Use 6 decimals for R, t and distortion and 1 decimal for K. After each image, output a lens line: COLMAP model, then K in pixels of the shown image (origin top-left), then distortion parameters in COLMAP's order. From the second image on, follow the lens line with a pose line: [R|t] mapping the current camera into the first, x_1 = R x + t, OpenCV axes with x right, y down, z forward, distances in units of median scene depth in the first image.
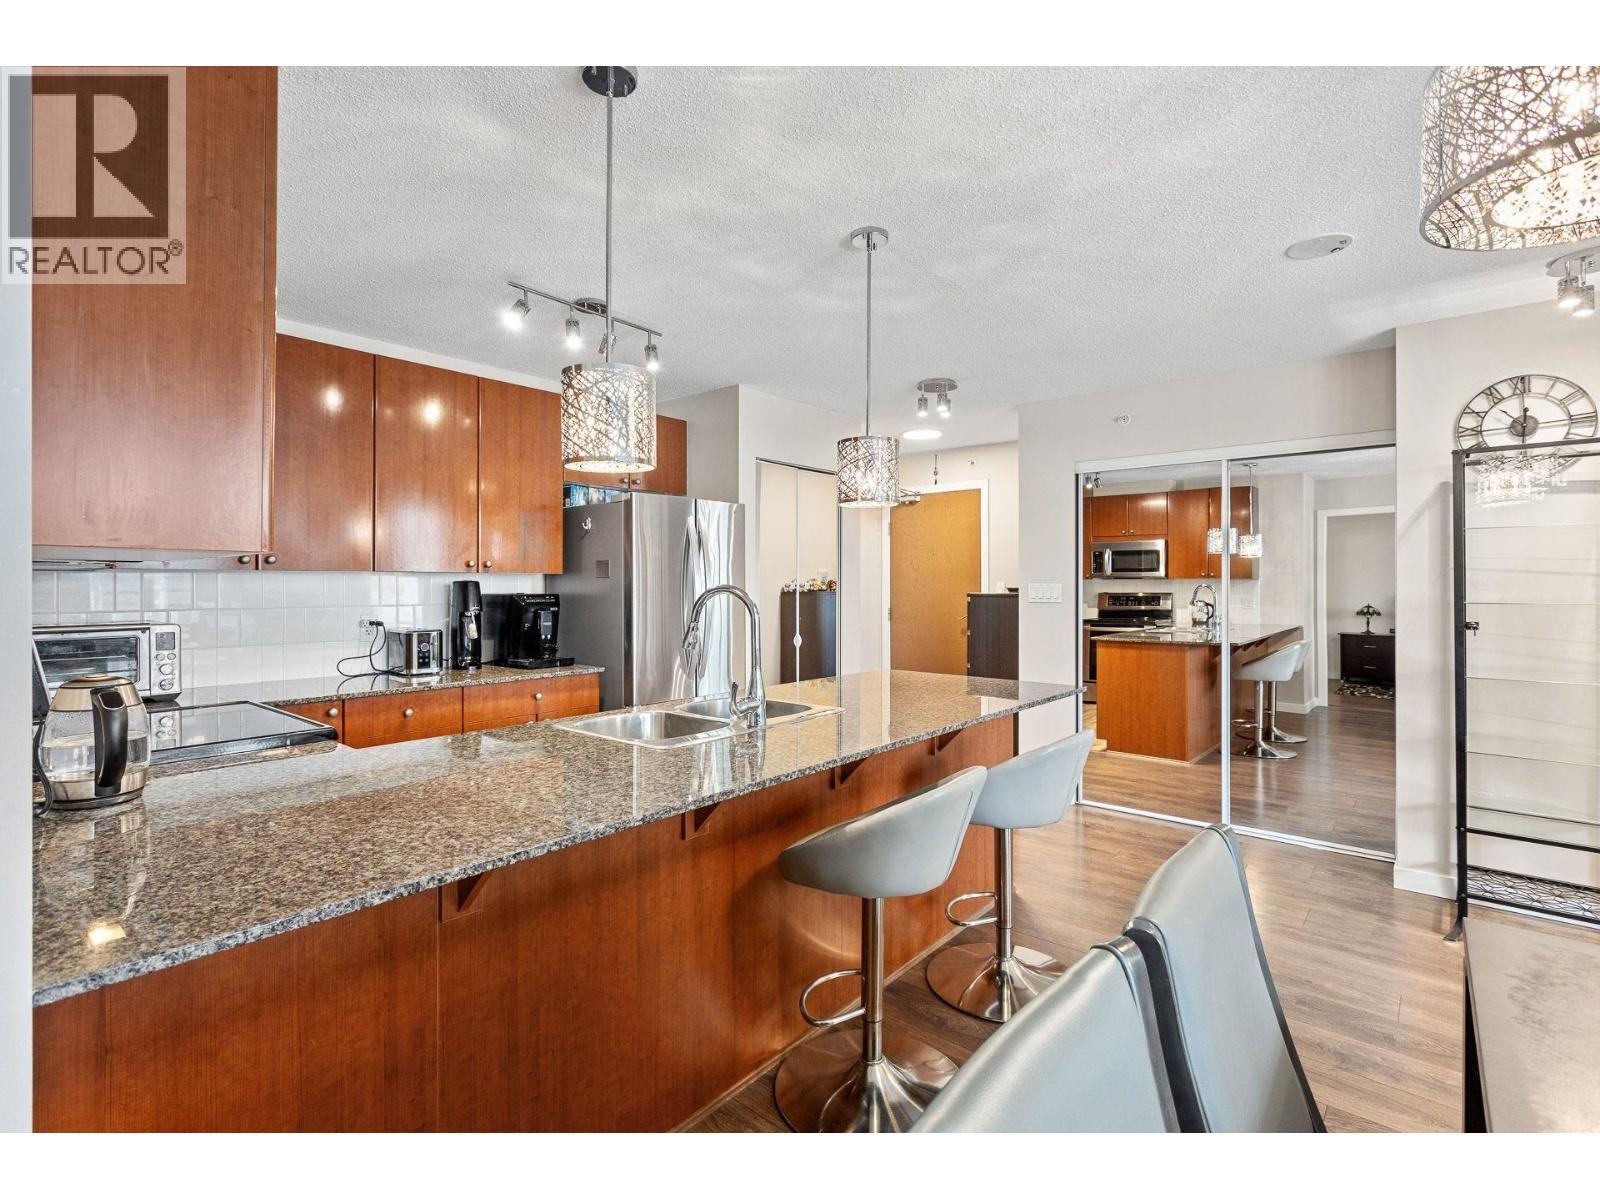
lens RADIAL K [[765.2, 0, 795.7], [0, 765.2, 582.7], [0, 0, 1]] dist [0.000734, 0.000713]
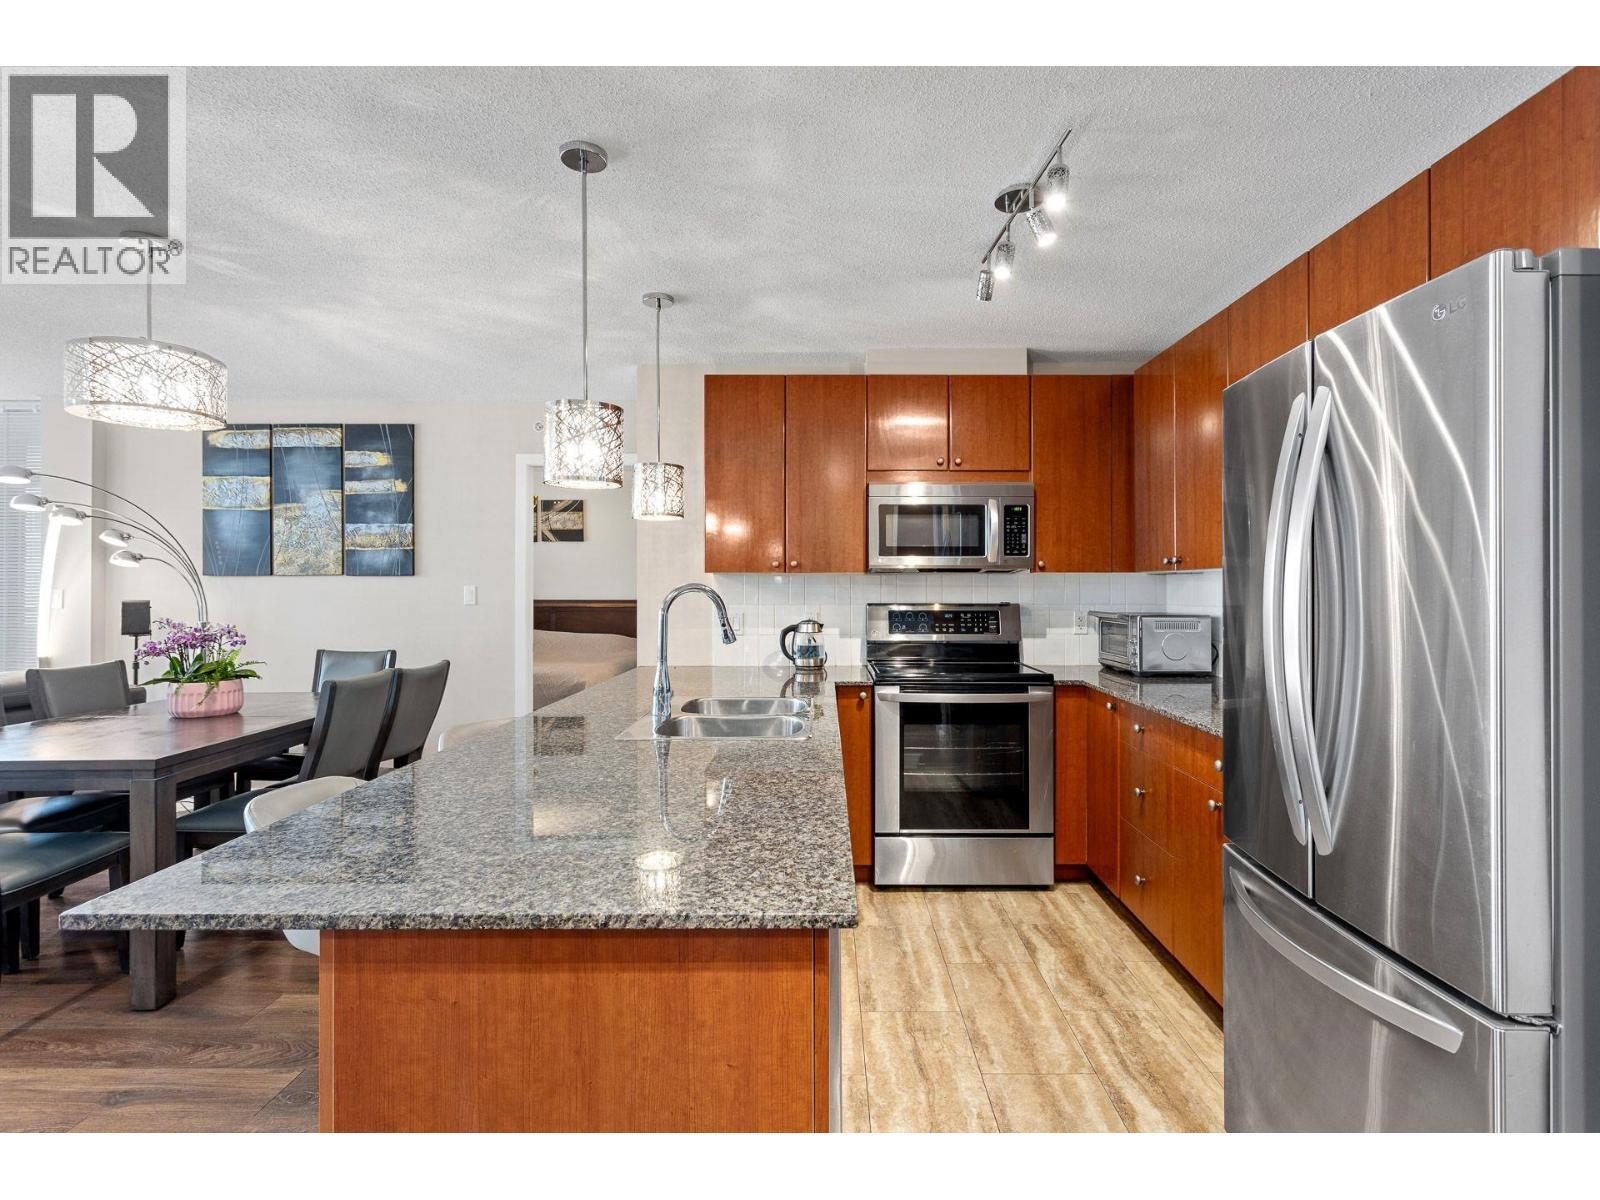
lens RADIAL K [[782.5, 0, 822.2], [0, 782.5, 580.4], [0, 0, 1]] dist [-0.000732, 0.001107]
pose [[-0.758429, -0.003376, -0.651747, 0.408882], [0.001239, 0.999977, -0.006623, 0.004535], [0.651754, -0.005831, -0.758408, 1.633179]]
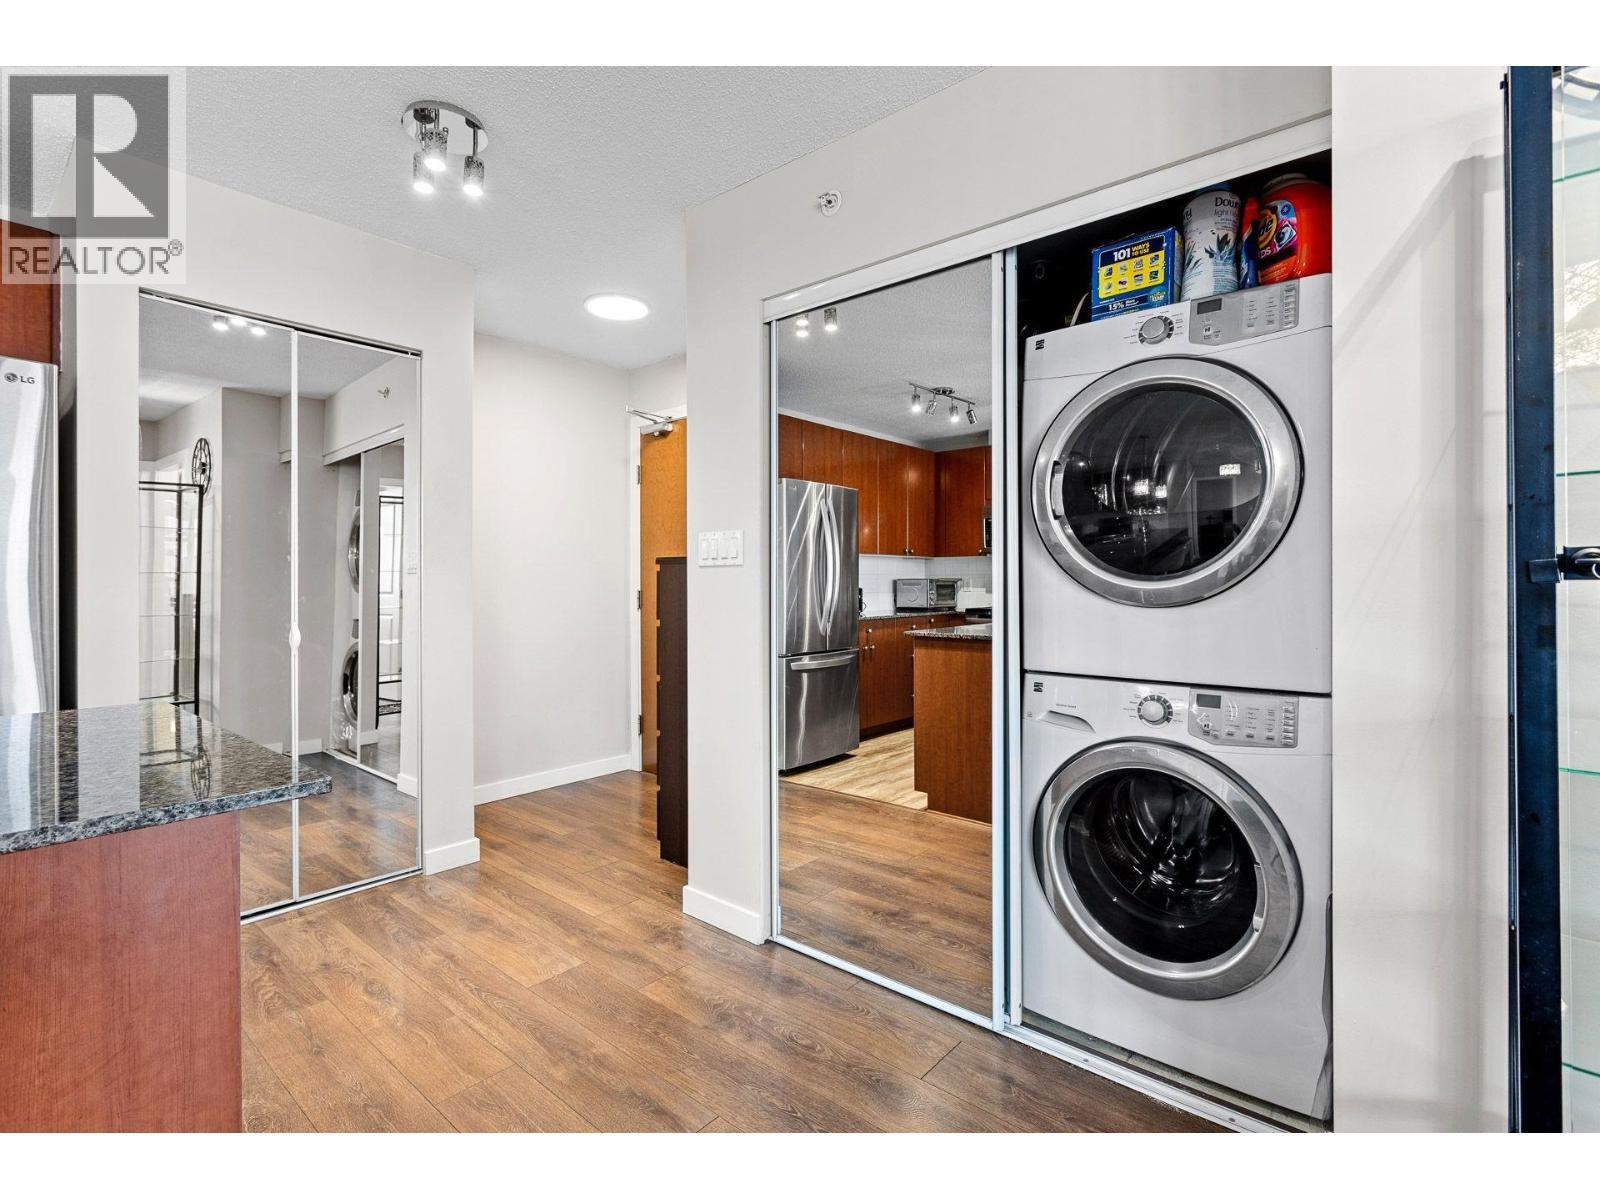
lens RADIAL K [[765.2, 0, 795.7], [0, 765.2, 582.7], [0, 0, 1]] dist [0.000734, 0.000713]
pose [[0.999992, -0.001772, -0.003470, 0.653832], [0.001775, 0.999998, 0.000821, 0.064033], [0.003468, -0.000827, 0.999994, 0.783300]]
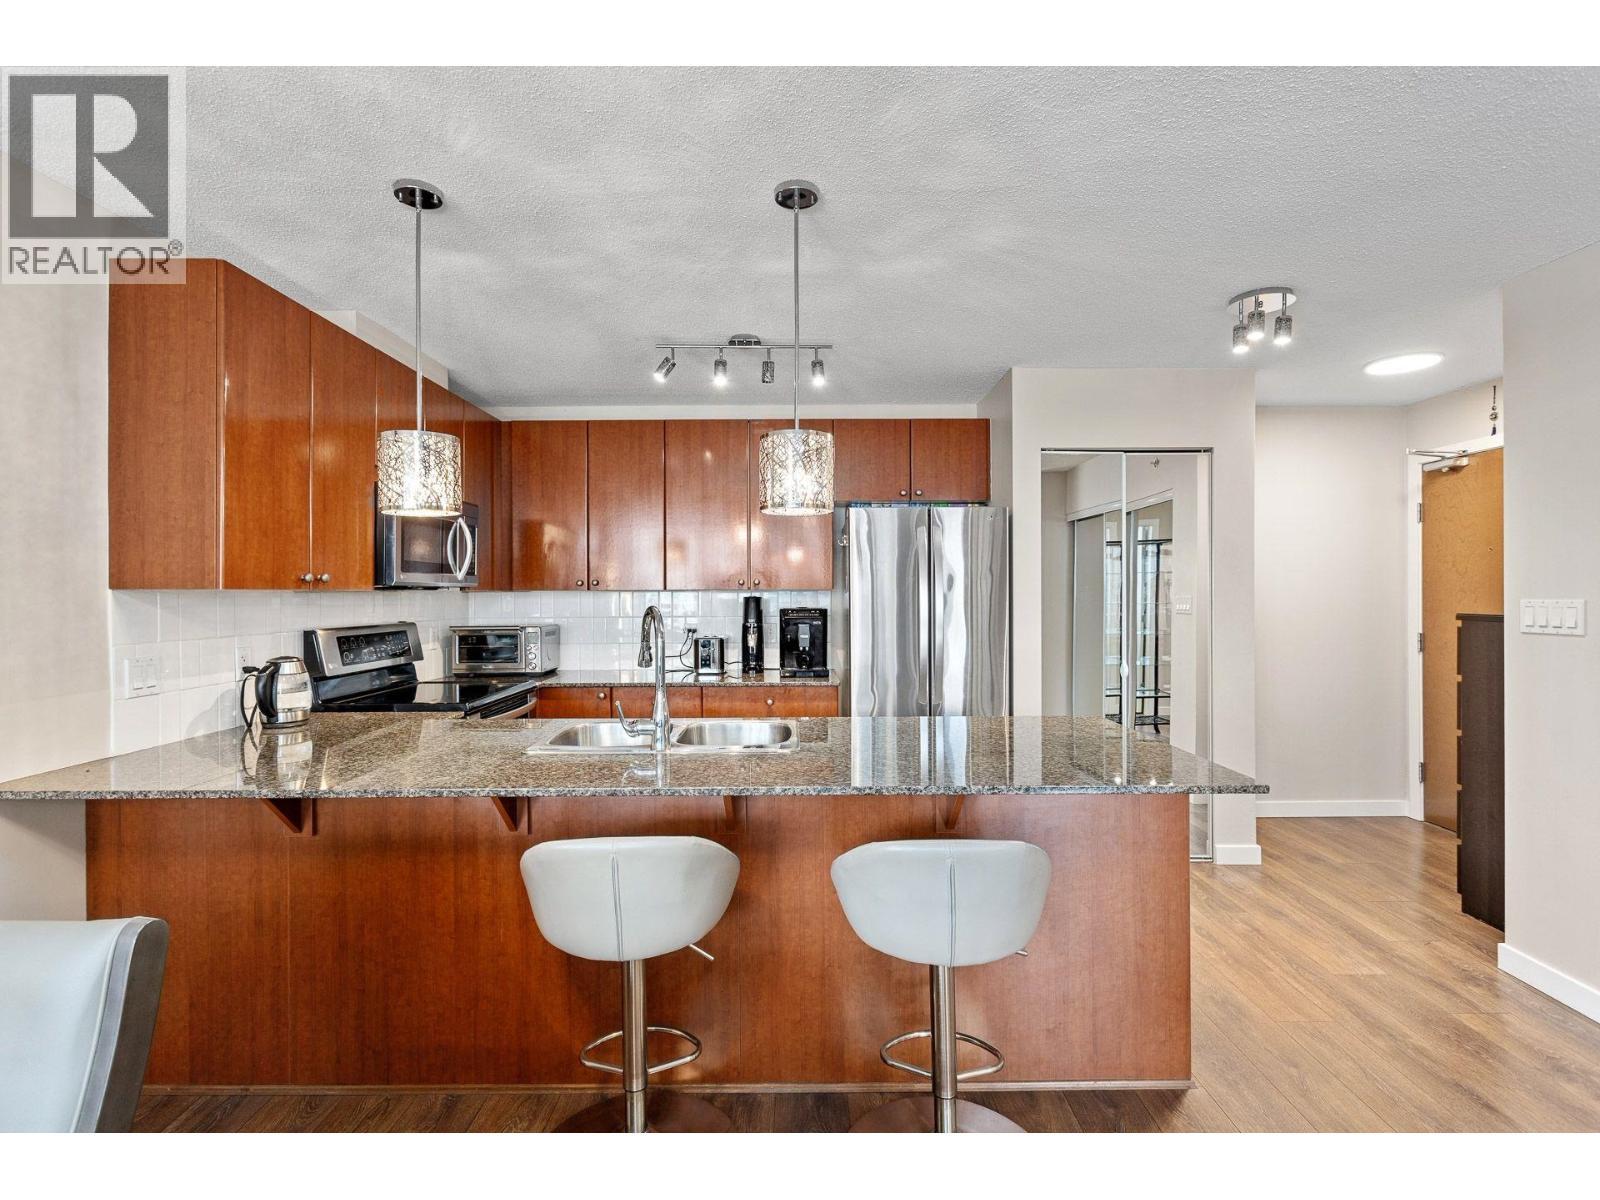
lens RADIAL K [[752.7, 0, 792.5], [0, 752.7, 595.5], [0, 0, 1]] dist [0.000056, 0.000668]
pose [[0.645858, -0.000448, -0.763457, 0.662430], [0.005457, 0.999977, 0.004029, -0.011650], [0.763438, -0.006769, 0.645846, 0.418383]]
